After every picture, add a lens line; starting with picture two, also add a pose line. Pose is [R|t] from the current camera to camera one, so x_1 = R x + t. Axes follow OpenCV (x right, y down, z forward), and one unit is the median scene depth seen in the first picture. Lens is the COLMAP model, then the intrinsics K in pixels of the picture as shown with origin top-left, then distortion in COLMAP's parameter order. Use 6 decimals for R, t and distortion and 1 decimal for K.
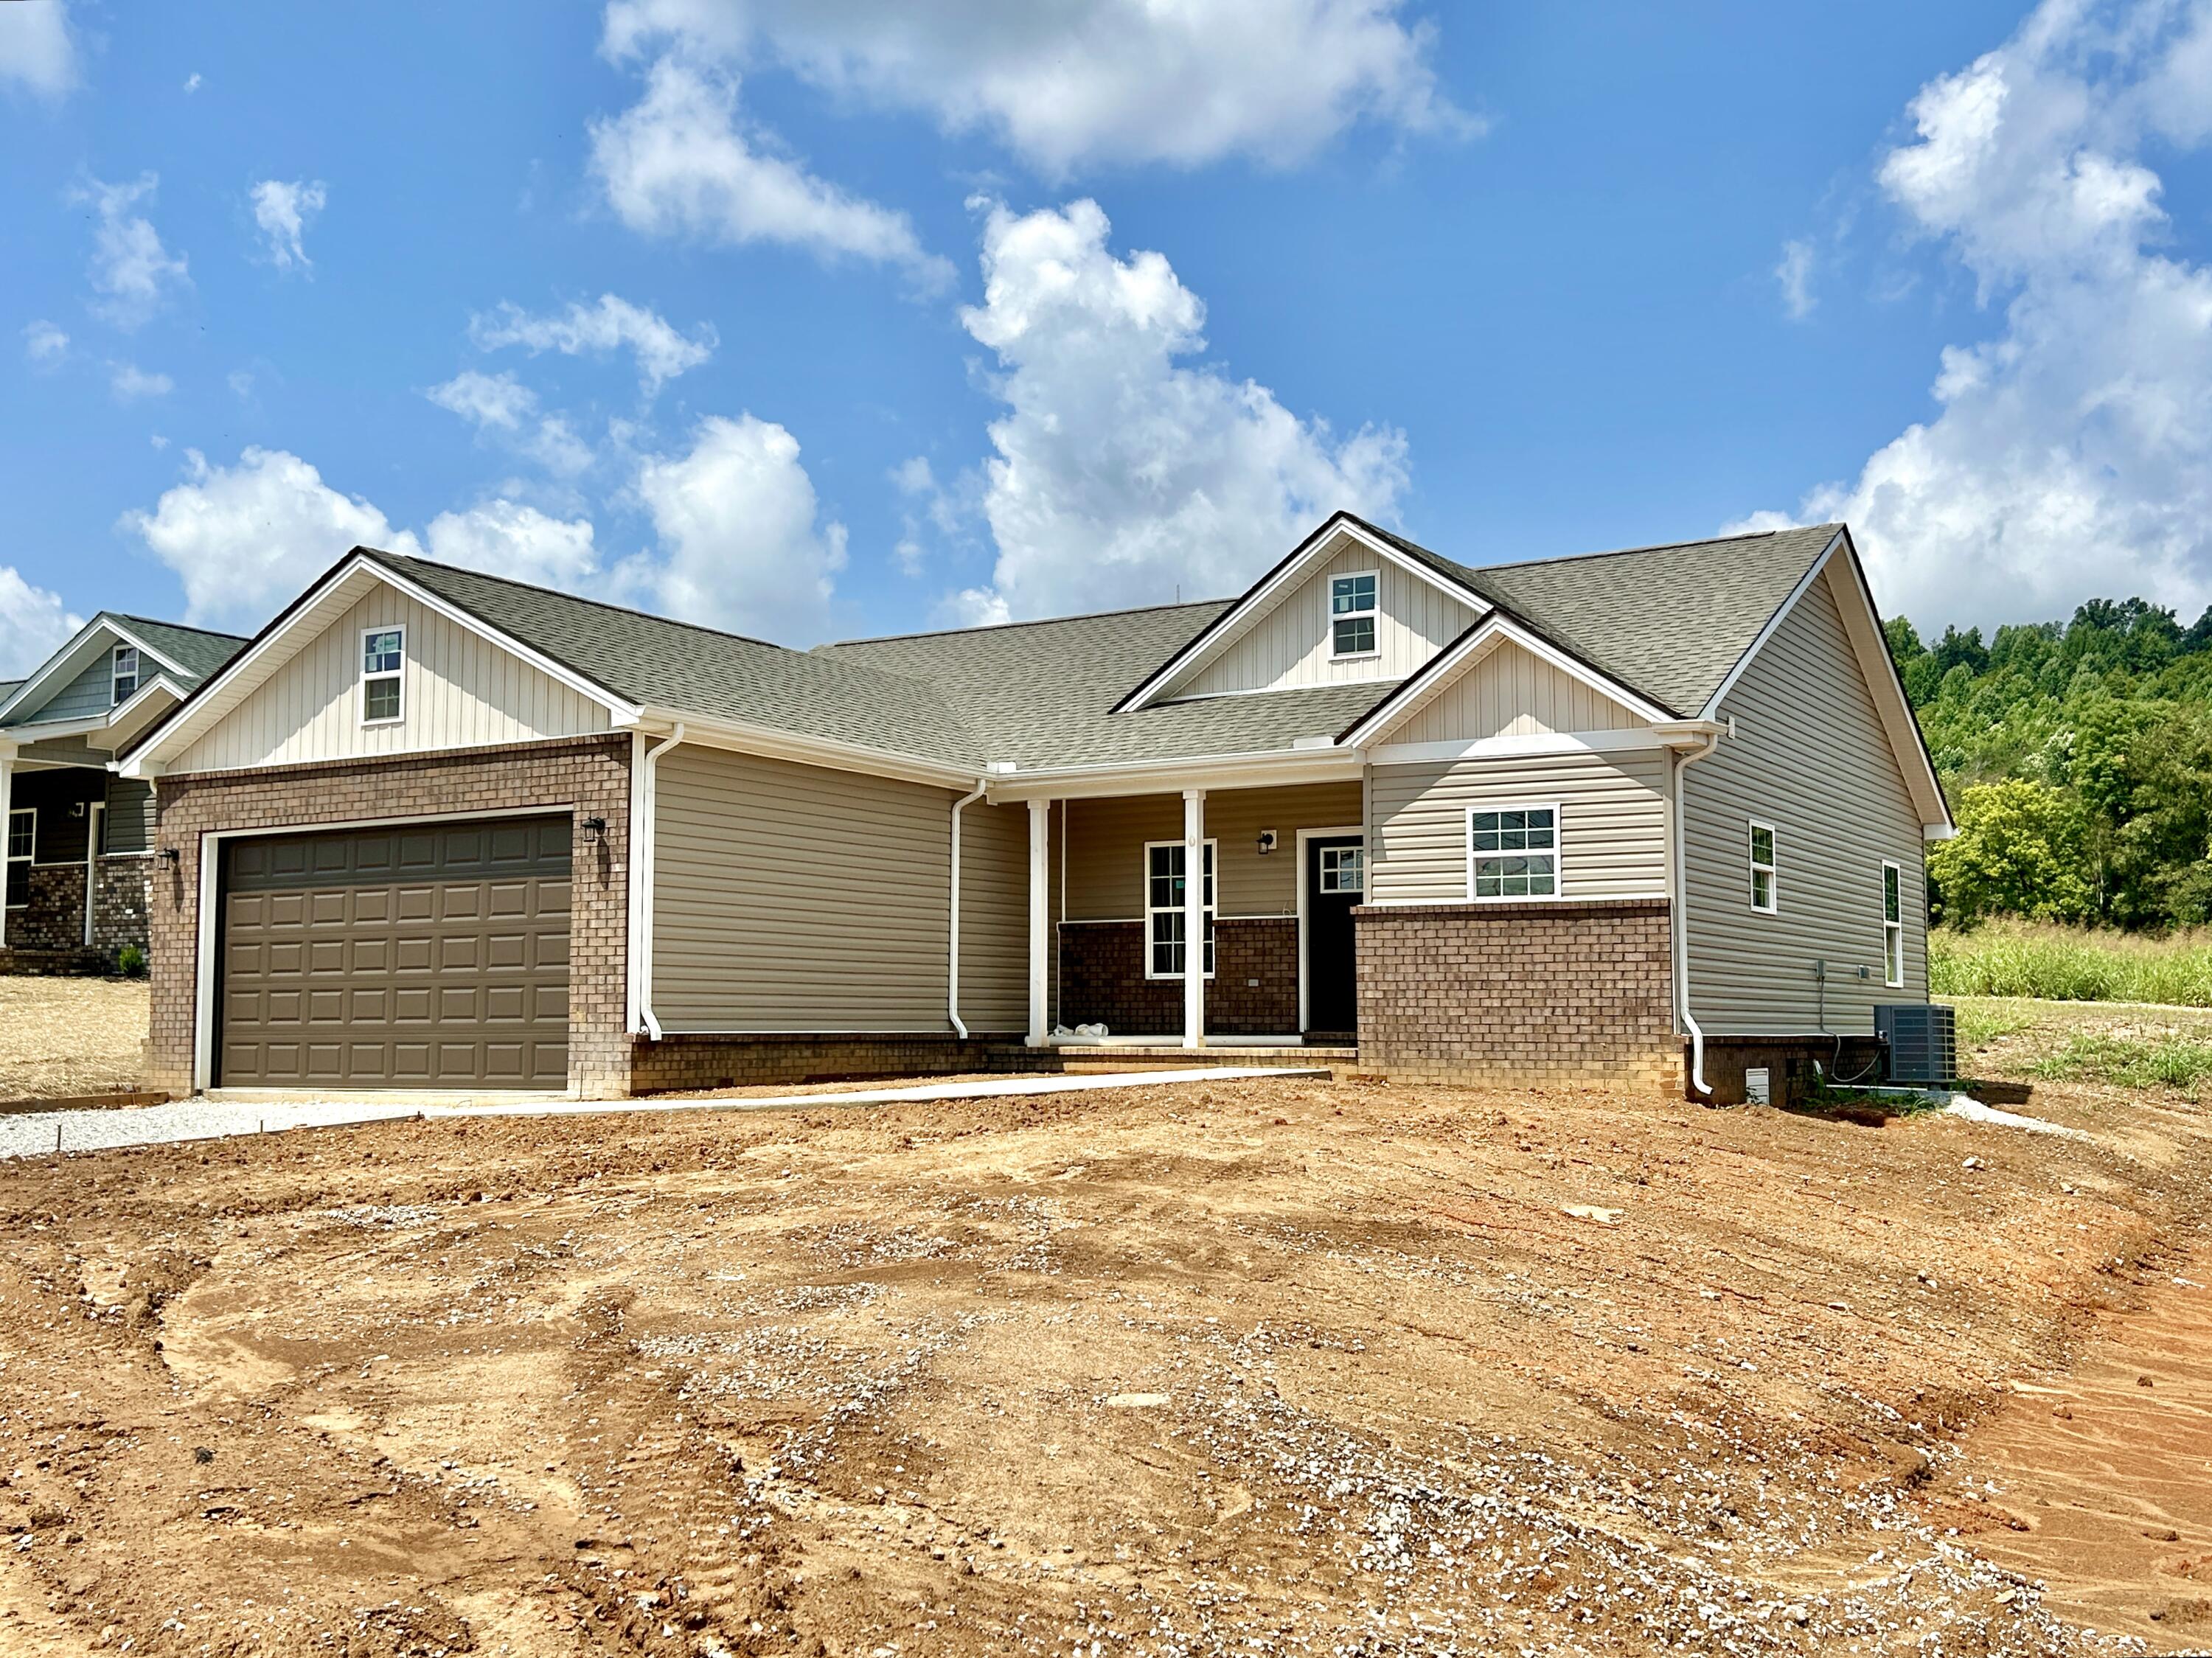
lens RADIAL K [[2157.8, 0, 1106.0], [0, 2157.8, 878.8], [0, 0, 1]] dist [0.009367, 0.000640]
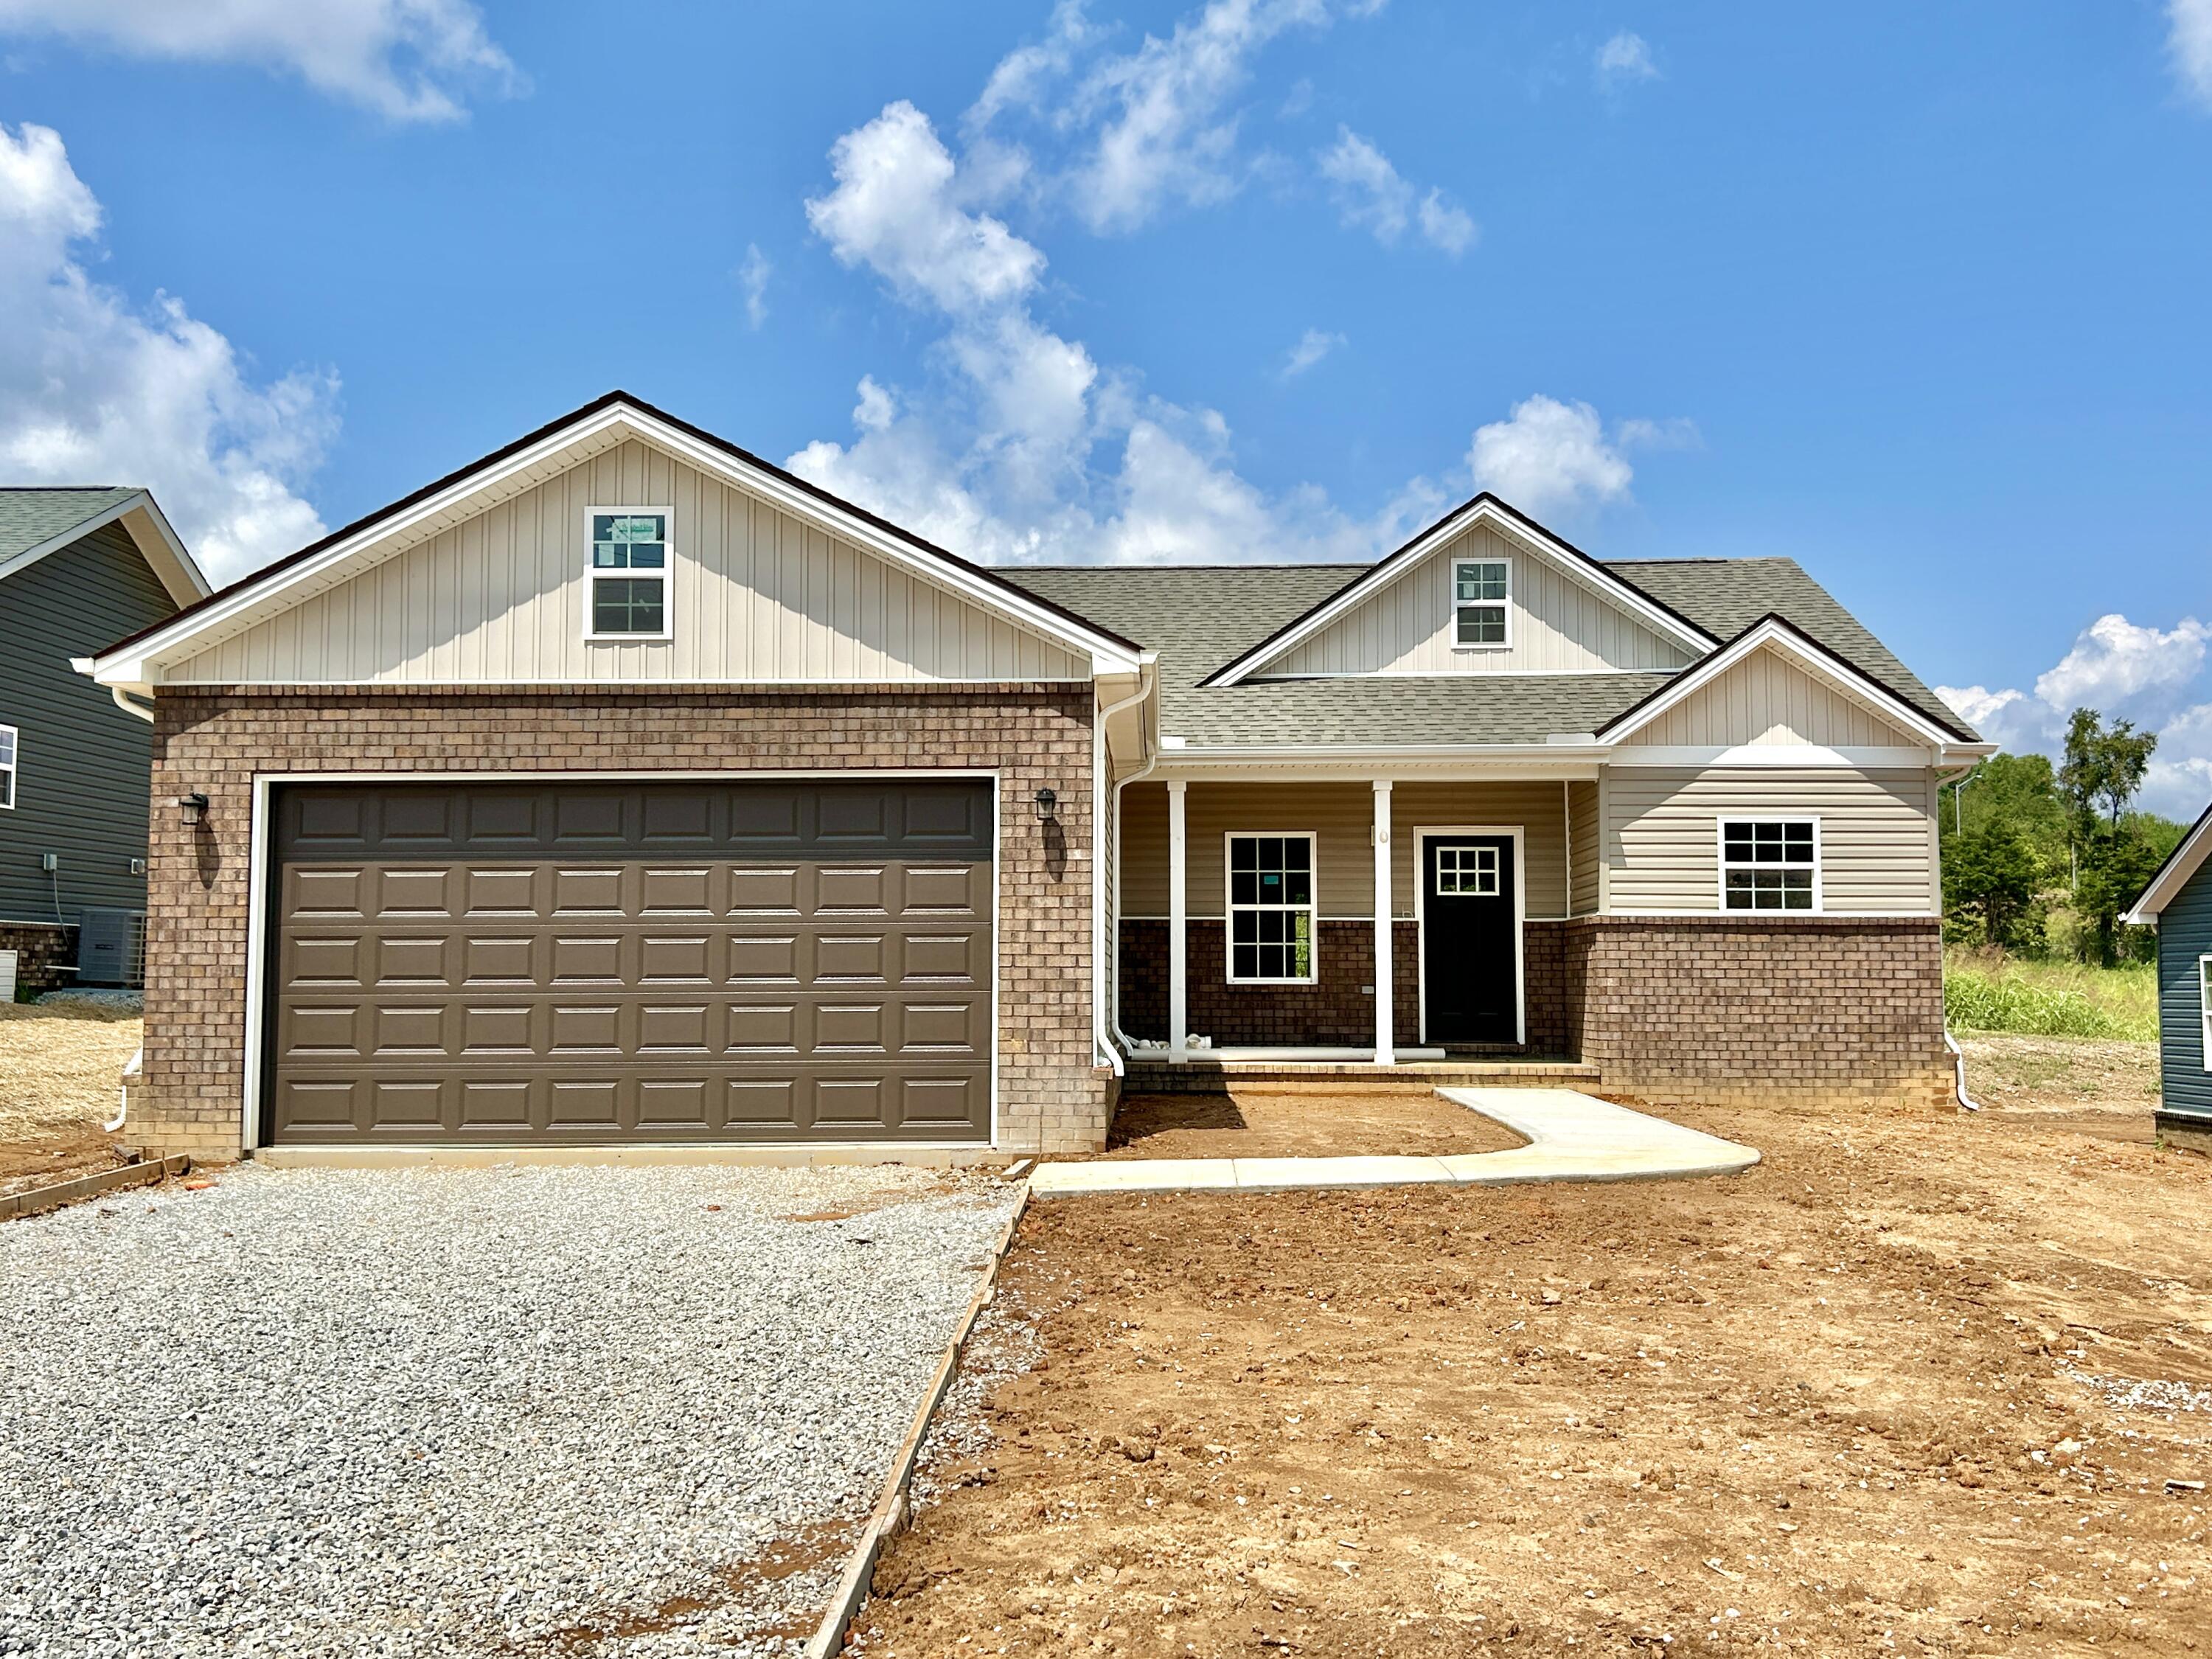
lens RADIAL K [[2097.6, 0, 1051.0], [0, 2097.6, 821.0], [0, 0, 1]] dist [0.152501, -0.607759]
pose [[0.876906, 0.039948, 0.478998, -0.555006], [-0.034592, 0.999201, -0.020005, -0.001625], [-0.479415, 0.000973, 0.877588, 0.312967]]
